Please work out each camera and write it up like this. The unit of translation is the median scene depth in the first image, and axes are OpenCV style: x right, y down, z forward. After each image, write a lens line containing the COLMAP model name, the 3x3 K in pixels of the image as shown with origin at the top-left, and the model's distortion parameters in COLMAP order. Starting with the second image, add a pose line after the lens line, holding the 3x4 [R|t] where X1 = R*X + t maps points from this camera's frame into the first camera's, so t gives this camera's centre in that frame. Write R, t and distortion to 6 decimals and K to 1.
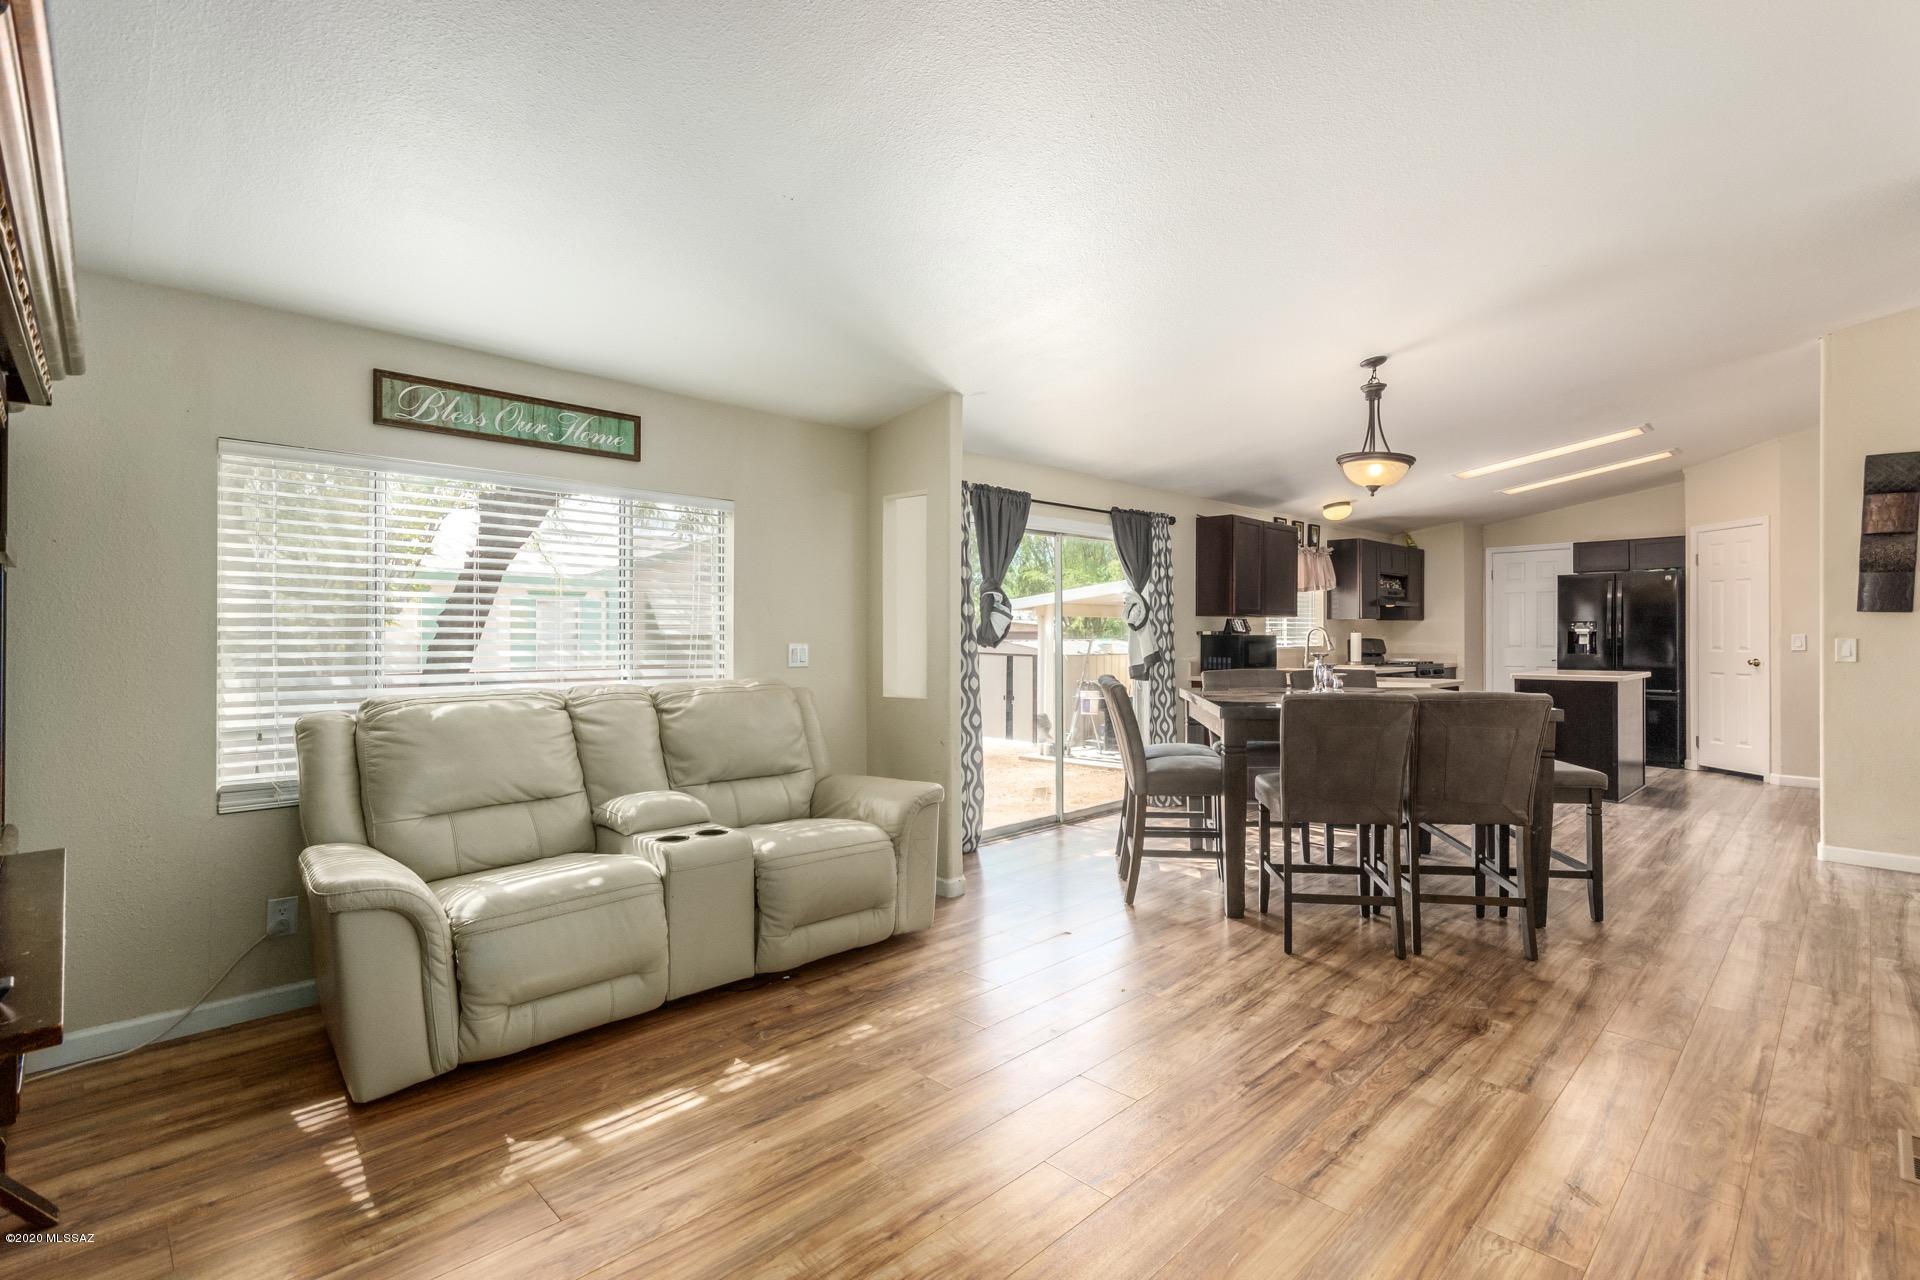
lens RADIAL K [[891.5, 0, 969.7], [0, 891.5, 632.7], [0, 0, 1]] dist [0.000556, 0.002080]
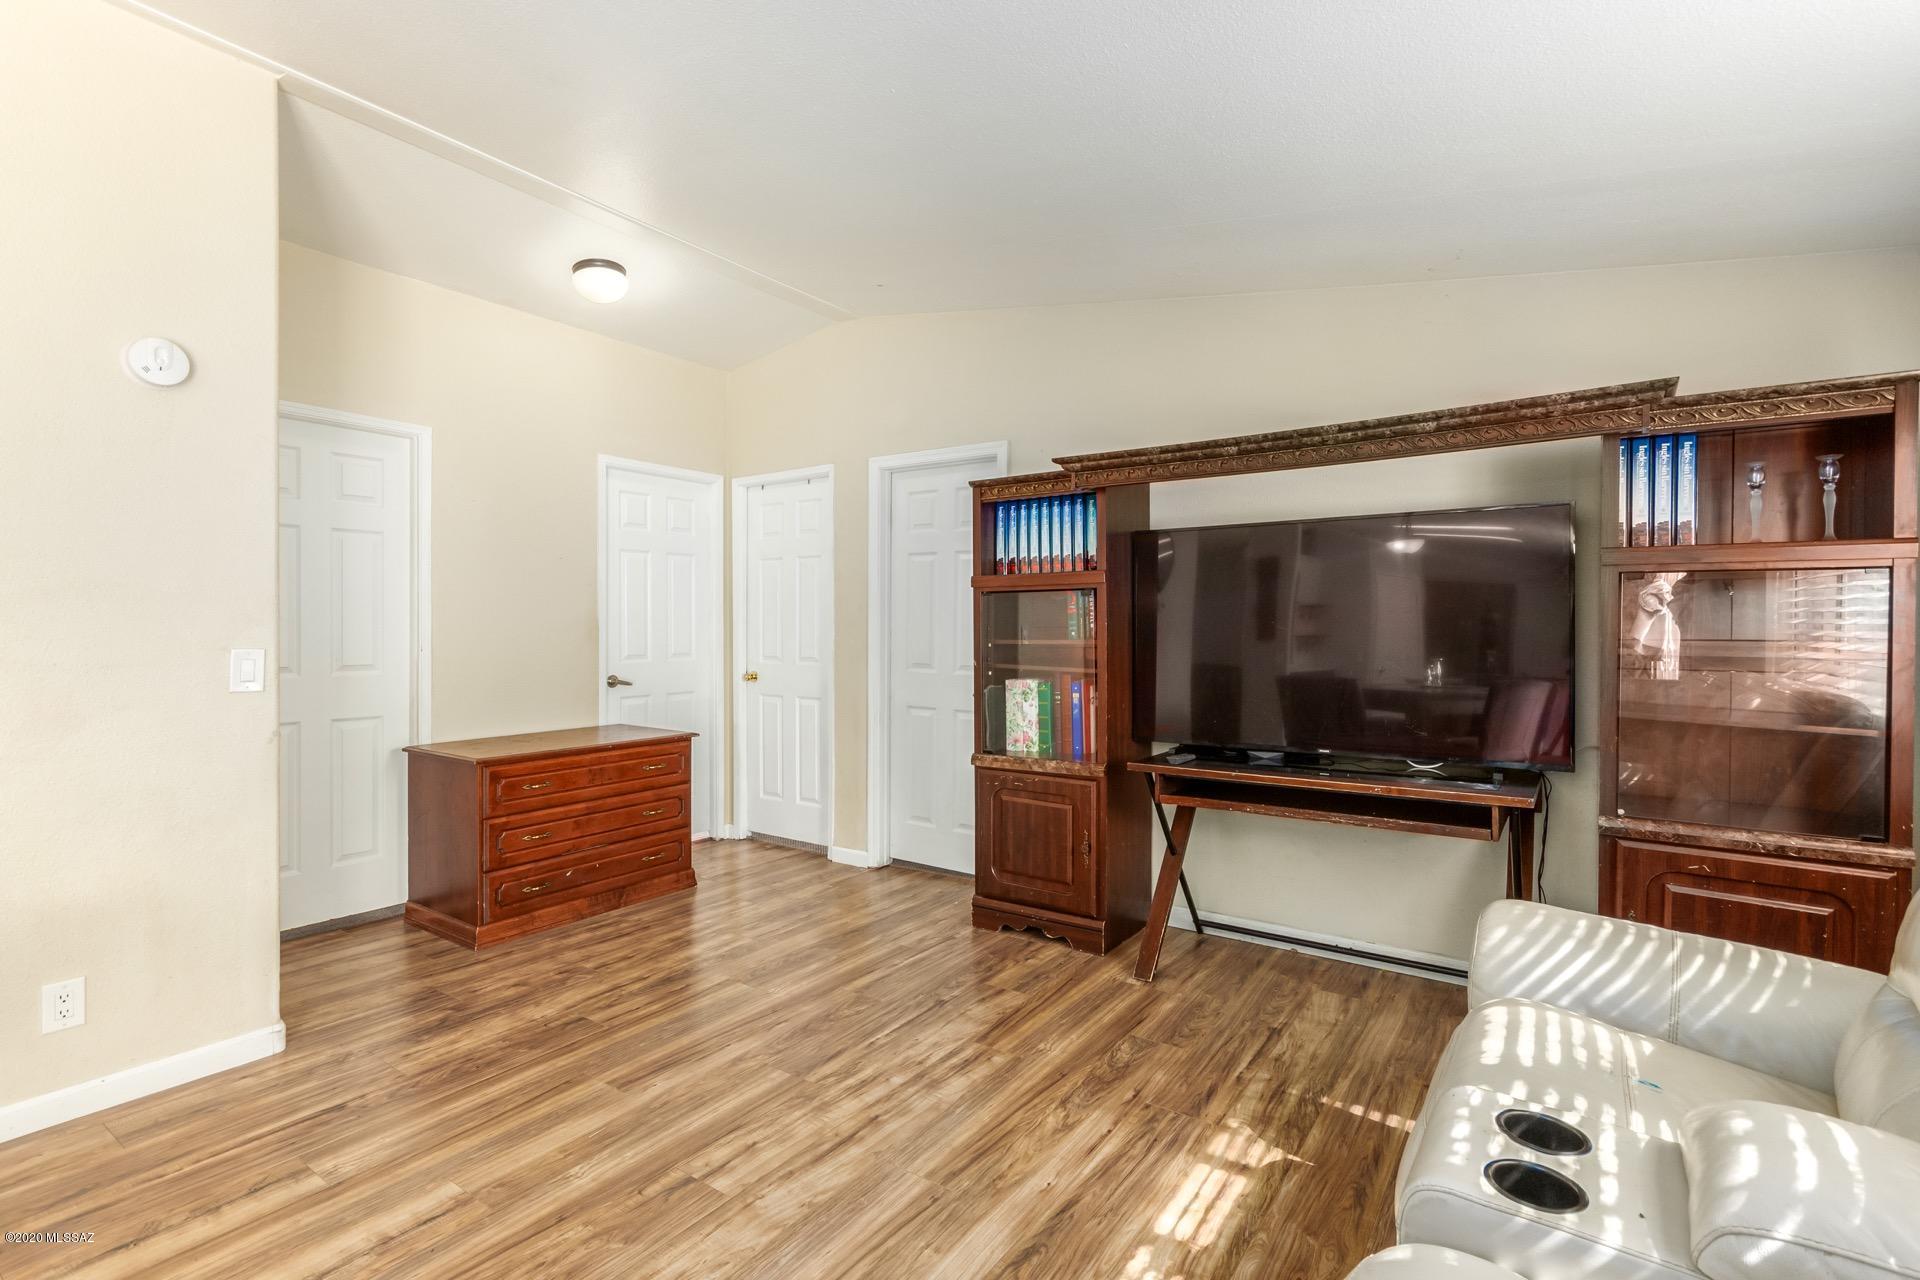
lens RADIAL K [[891.5, 0, 973.5], [0, 891.5, 633.0], [0, 0, 1]] dist [0.000556, 0.002080]
pose [[-0.983375, 0.002389, -0.181570, 0.000983], [0.000558, 0.999948, 0.010134, -0.003597], [0.181584, 0.009864, -0.983326, 0.714714]]
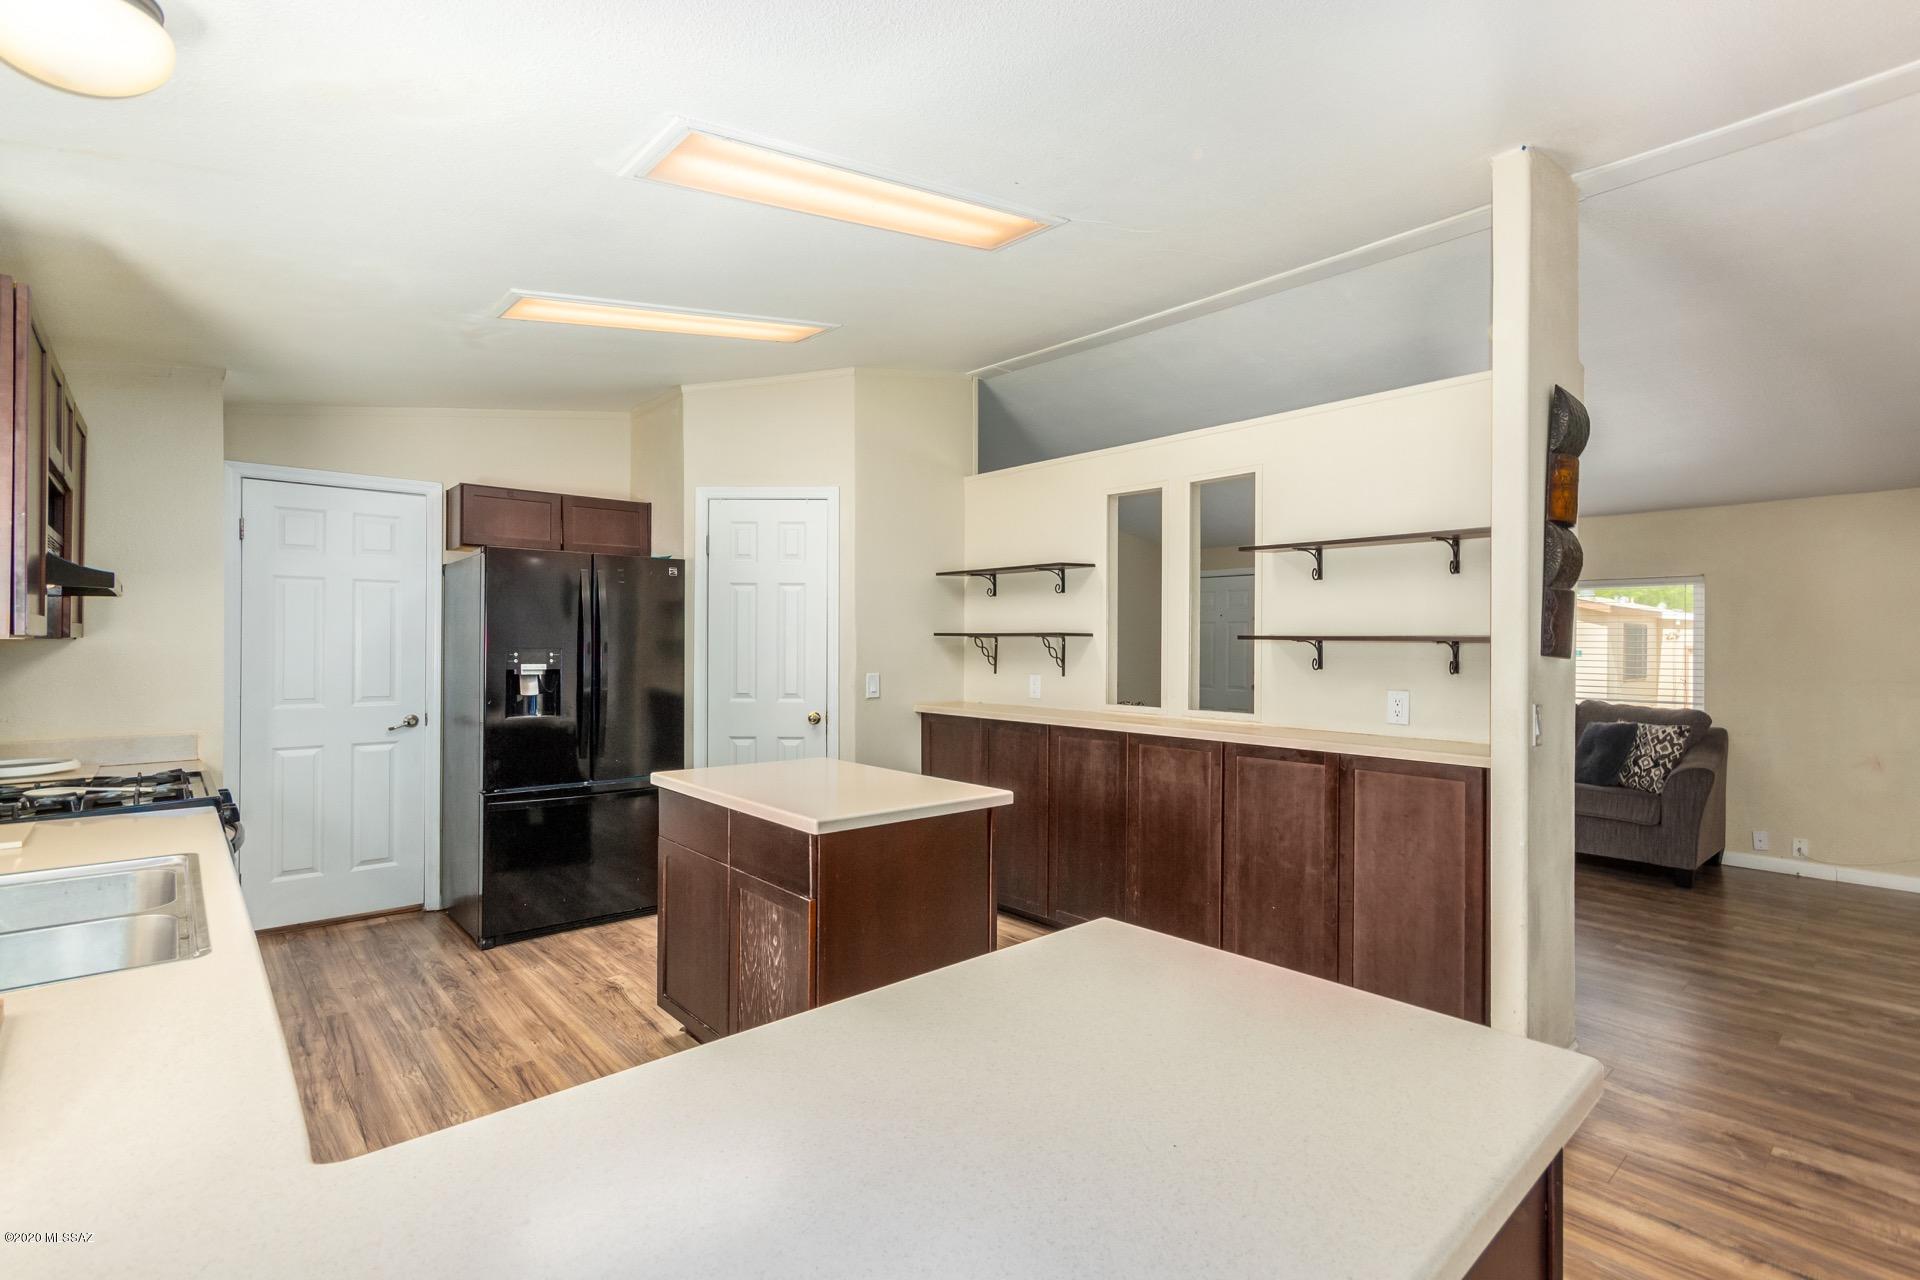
lens RADIAL K [[891.5, 0, 957.7], [0, 891.5, 637.6], [0, 0, 1]] dist [0.000556, 0.002080]
pose [[0.052682, 0.007969, 0.998580, 0.331329], [-0.008471, 0.999936, -0.007533, -0.024496], [-0.998575, -0.008063, 0.052746, 1.105815]]
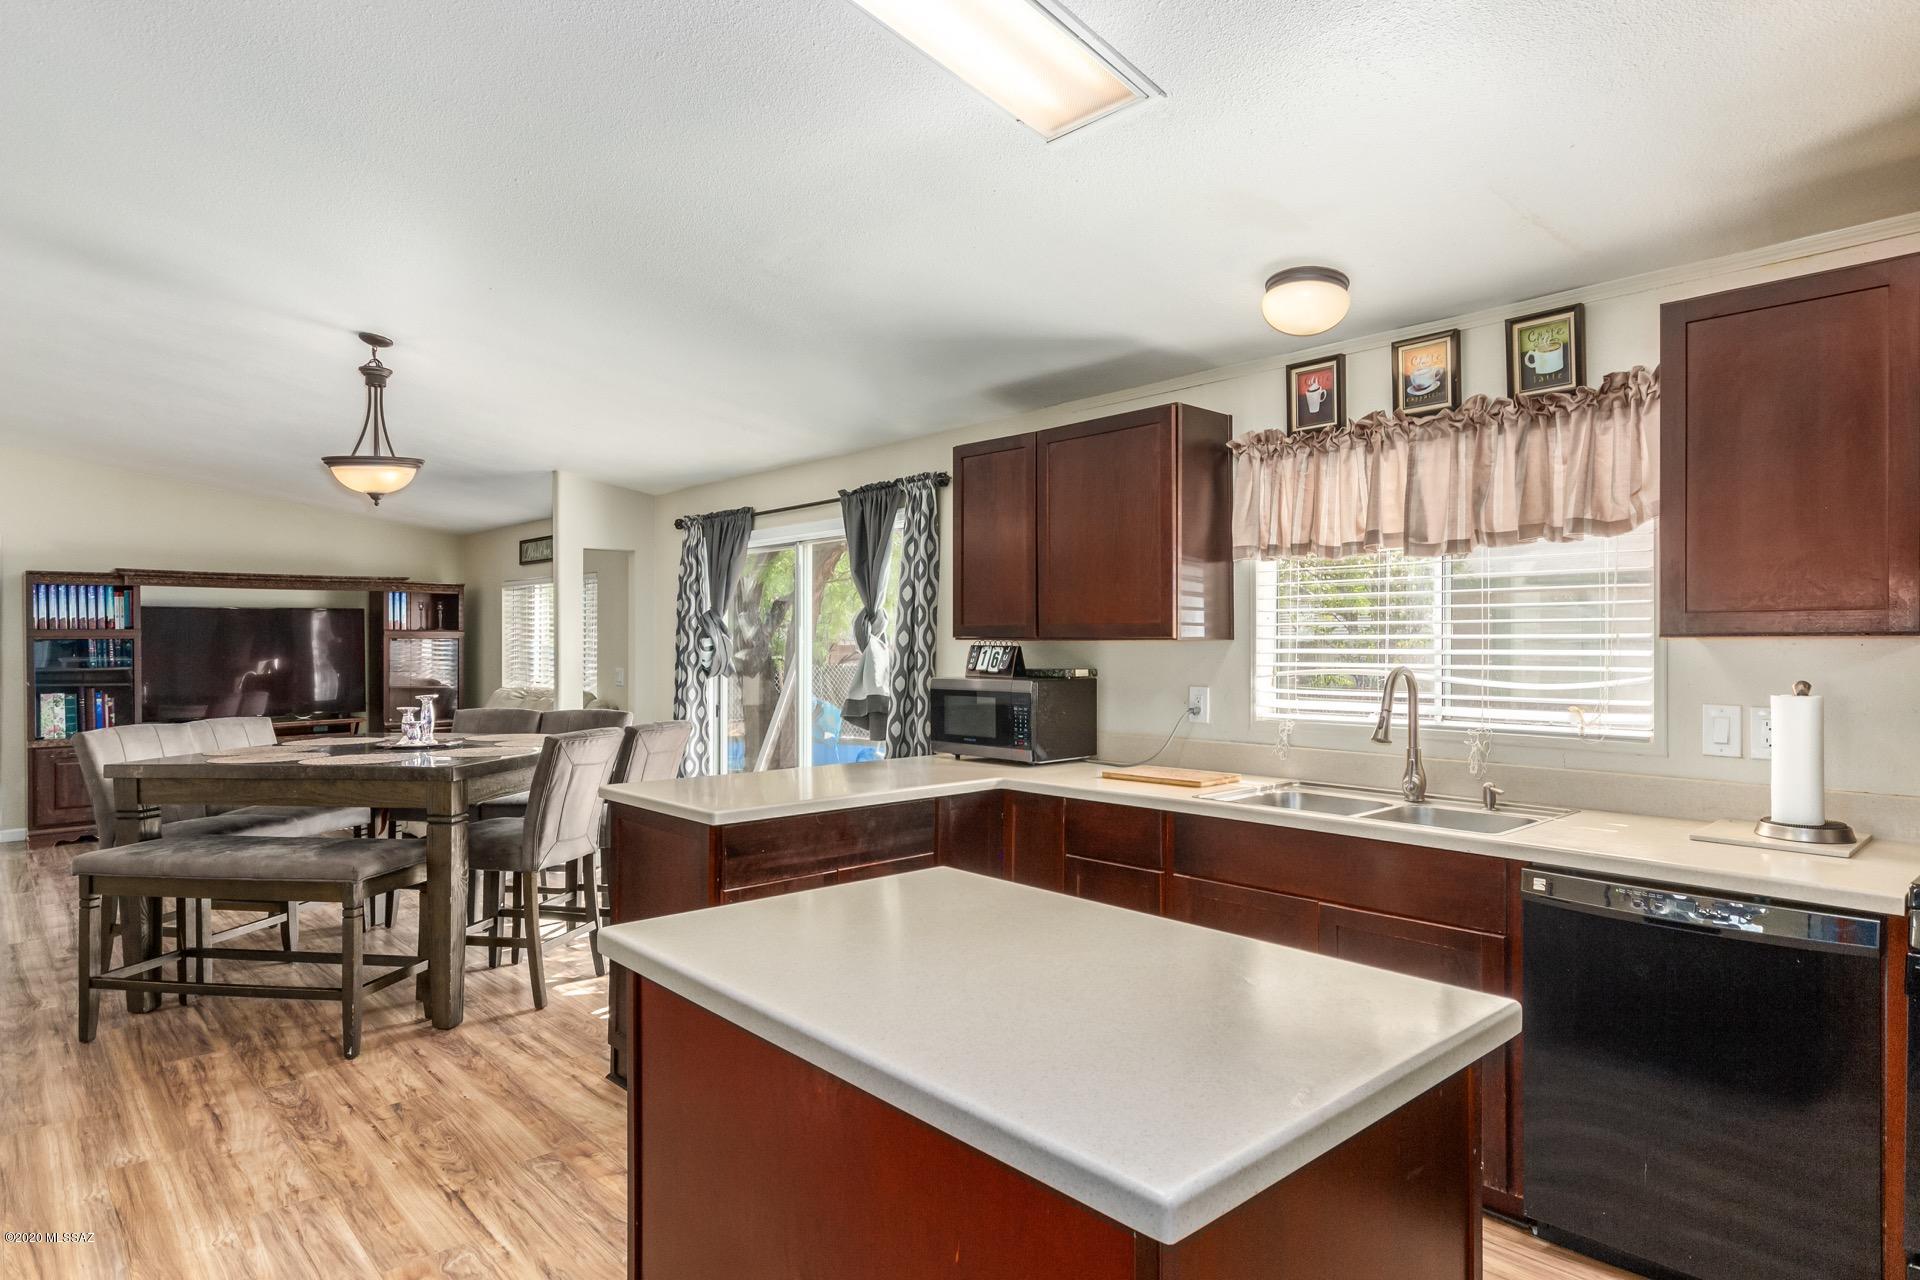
lens RADIAL K [[1065.4, 0, 965.8], [0, 1065.4, 648.9], [0, 0, 1]] dist [-0.005568, 0.004021]
pose [[-0.033241, 0.006556, -0.999426, 1.079098], [0.002316, 0.999976, 0.006482, -0.021401], [0.999445, -0.002100, -0.033255, 1.206399]]
